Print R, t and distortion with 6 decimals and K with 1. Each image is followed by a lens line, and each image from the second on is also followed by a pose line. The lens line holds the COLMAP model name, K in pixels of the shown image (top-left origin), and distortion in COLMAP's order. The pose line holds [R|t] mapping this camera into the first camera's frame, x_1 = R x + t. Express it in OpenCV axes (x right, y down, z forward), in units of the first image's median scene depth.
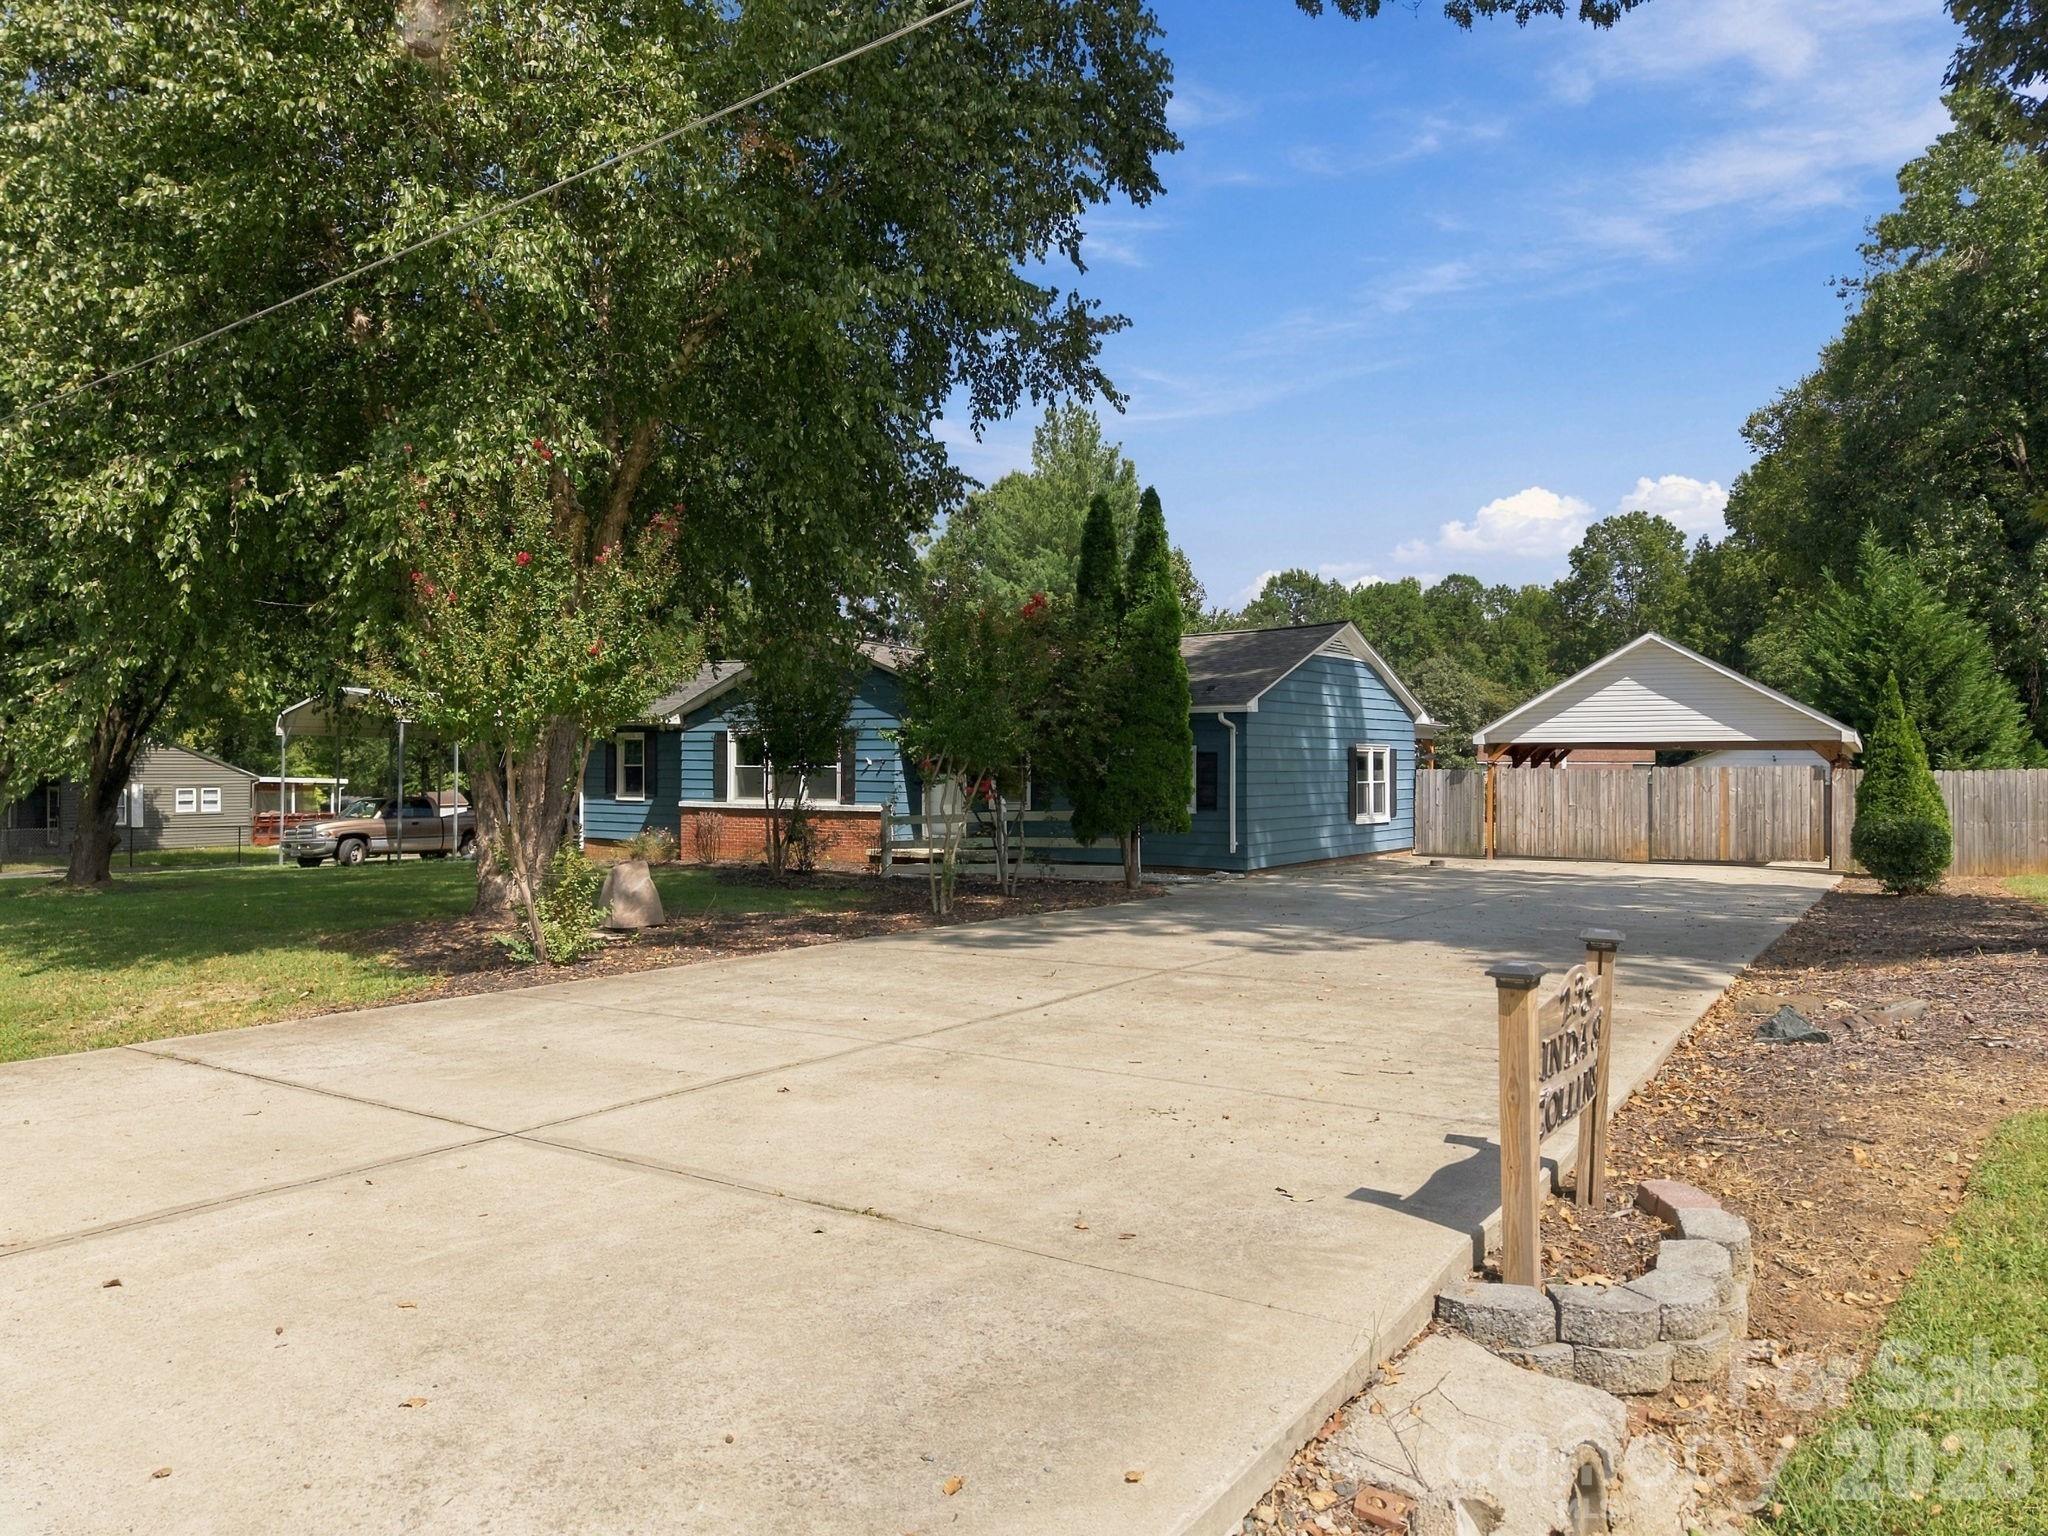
lens RADIAL K [[1355.5, 0, 1026.7], [0, 1355.5, 763.8], [0, 0, 1]] dist [0.007496, -0.006659]
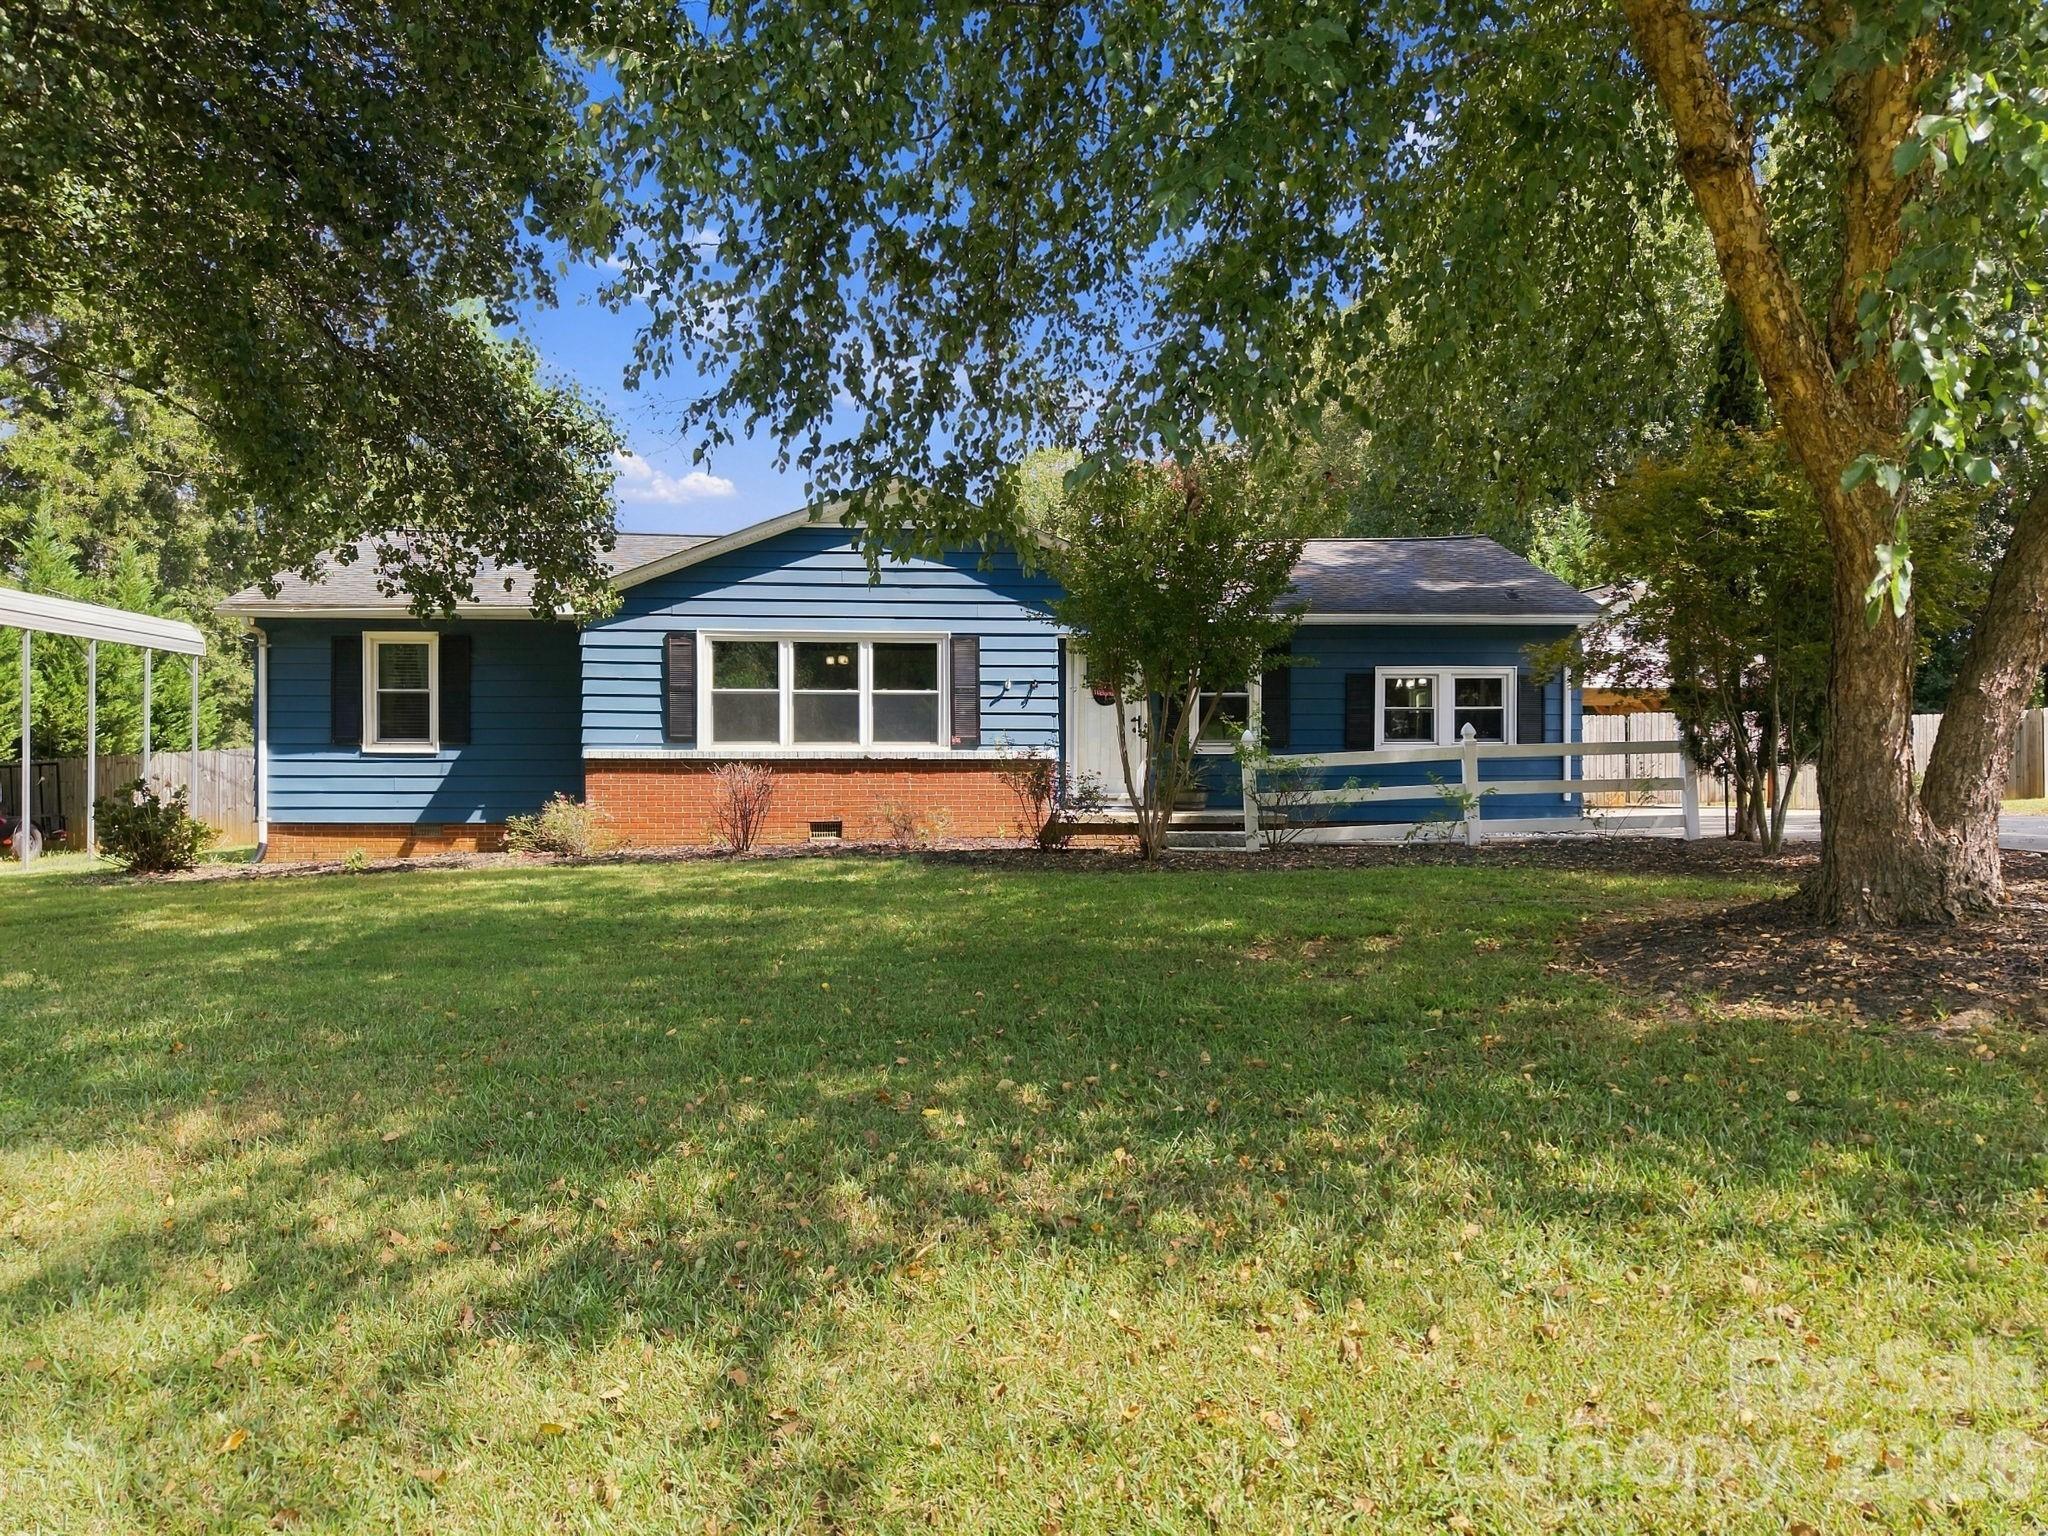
lens RADIAL K [[1355.5, 0, 1018.8], [0, 1355.5, 759.2], [0, 0, 1]] dist [0.007496, -0.006659]
pose [[0.779637, -0.007309, 0.626190, -0.504405], [-0.000921, 0.999917, 0.012817, 0.025637], [-0.626231, -0.010569, 0.779566, 0.460766]]
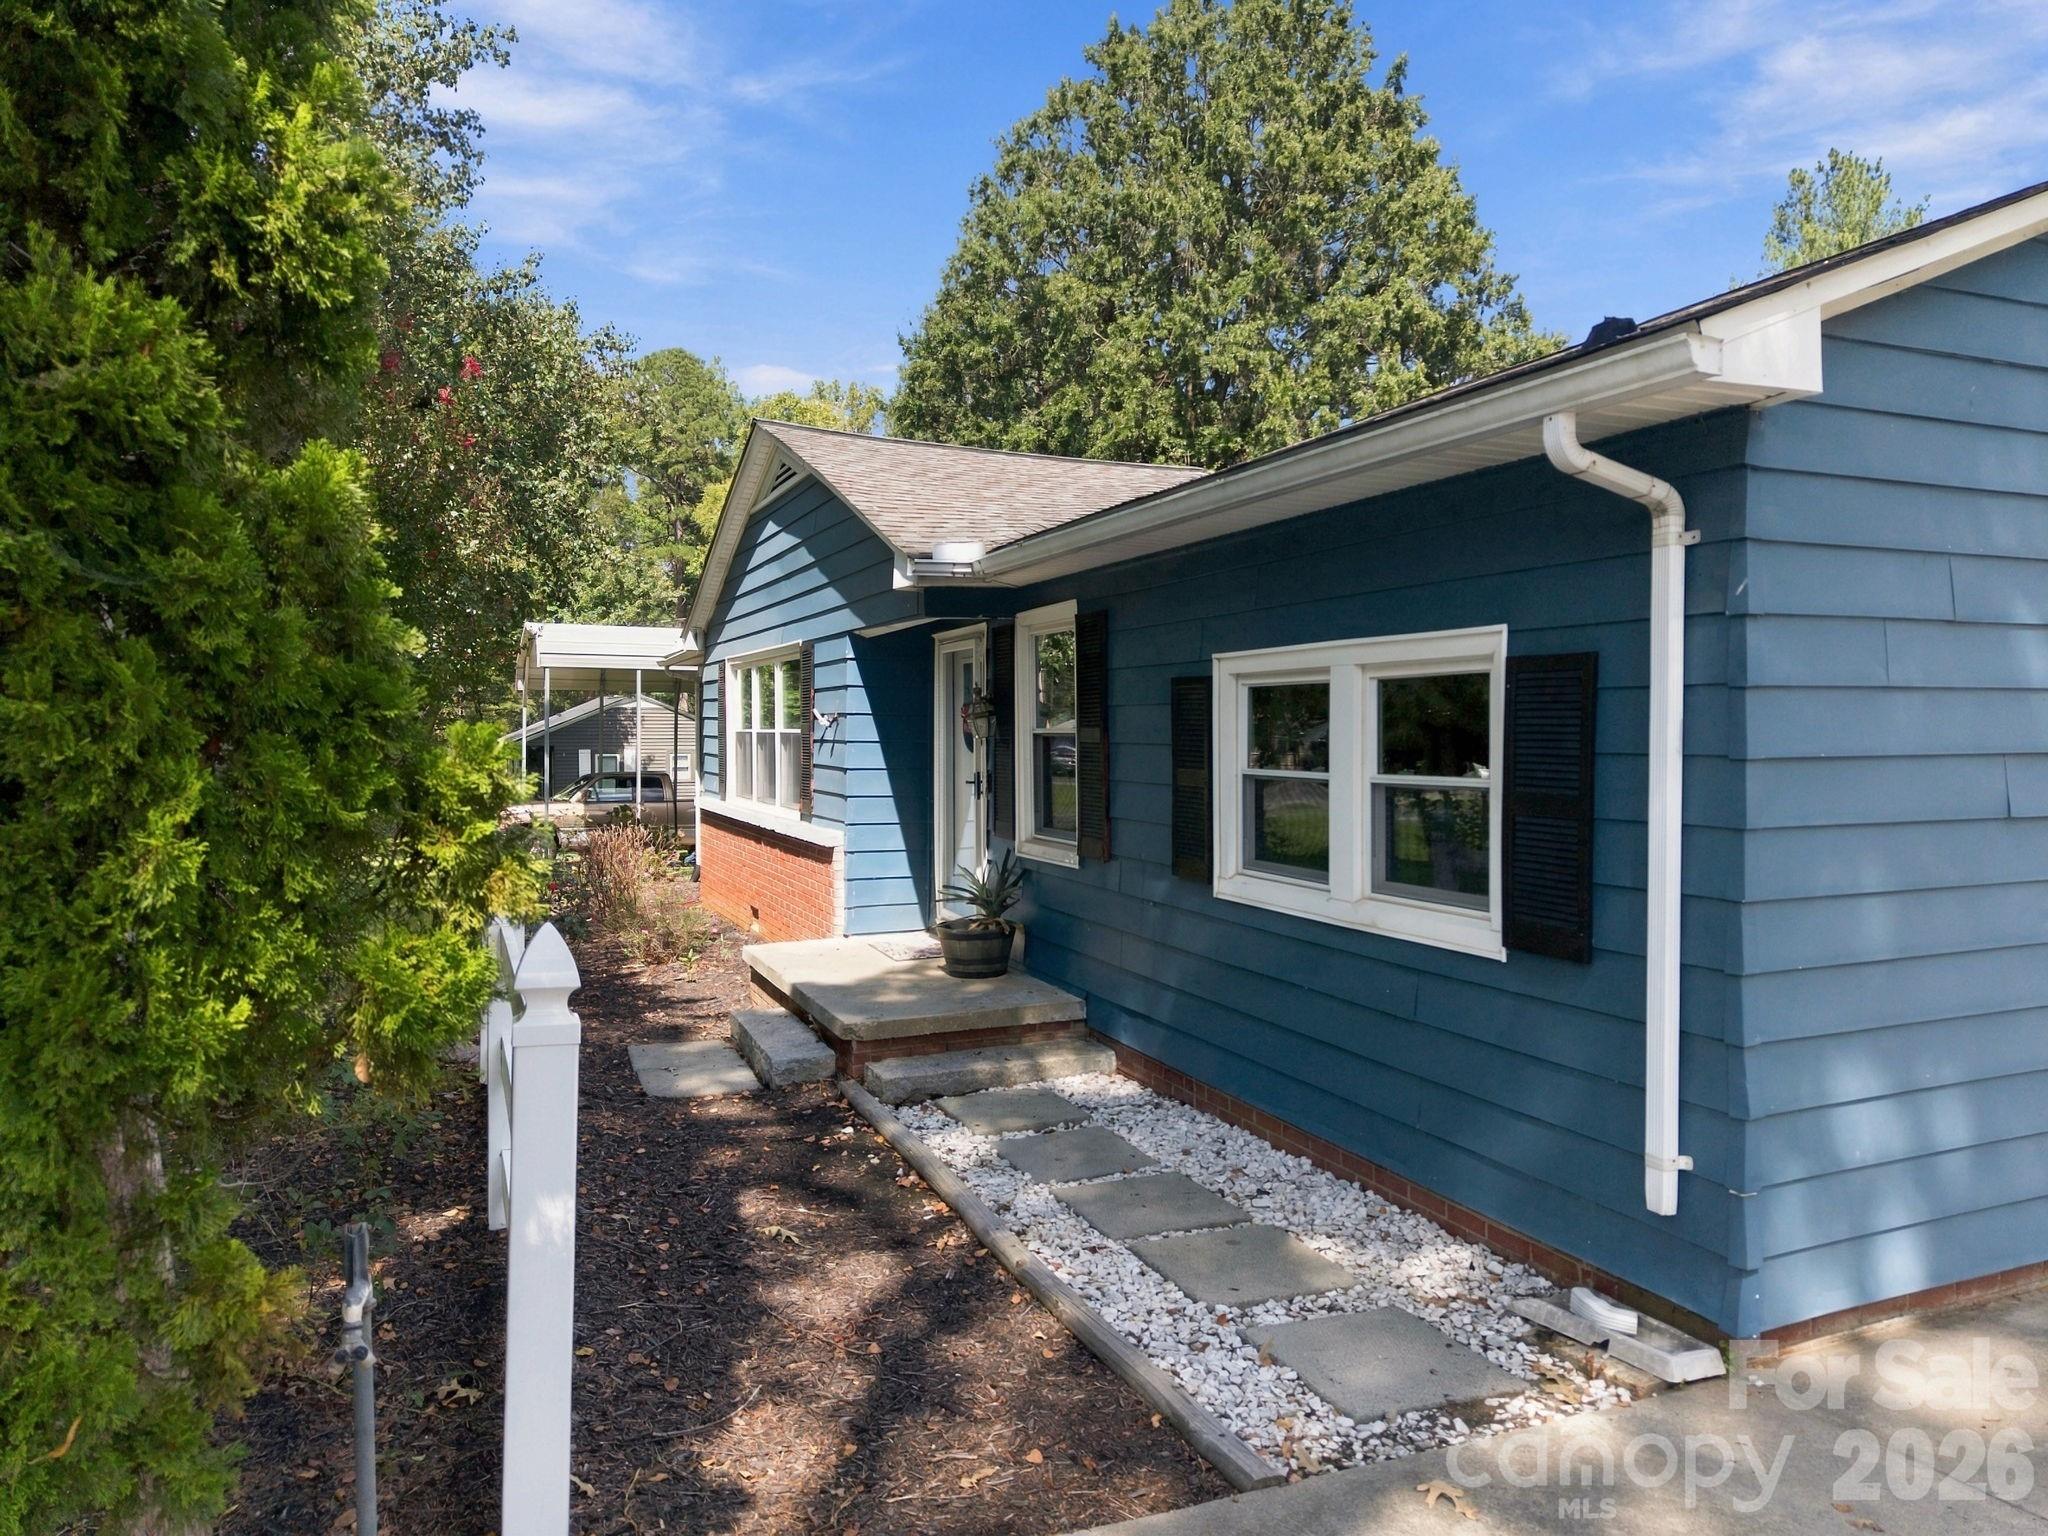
lens RADIAL K [[1355.5, 0, 1013.6], [0, 1355.5, 764.0], [0, 0, 1]] dist [0.007496, -0.006659]
pose [[0.840700, 0.010364, -0.541402, 0.145678], [0.005142, 0.999619, 0.027121, 0.001284], [0.541477, -0.025584, 0.840326, 0.660847]]
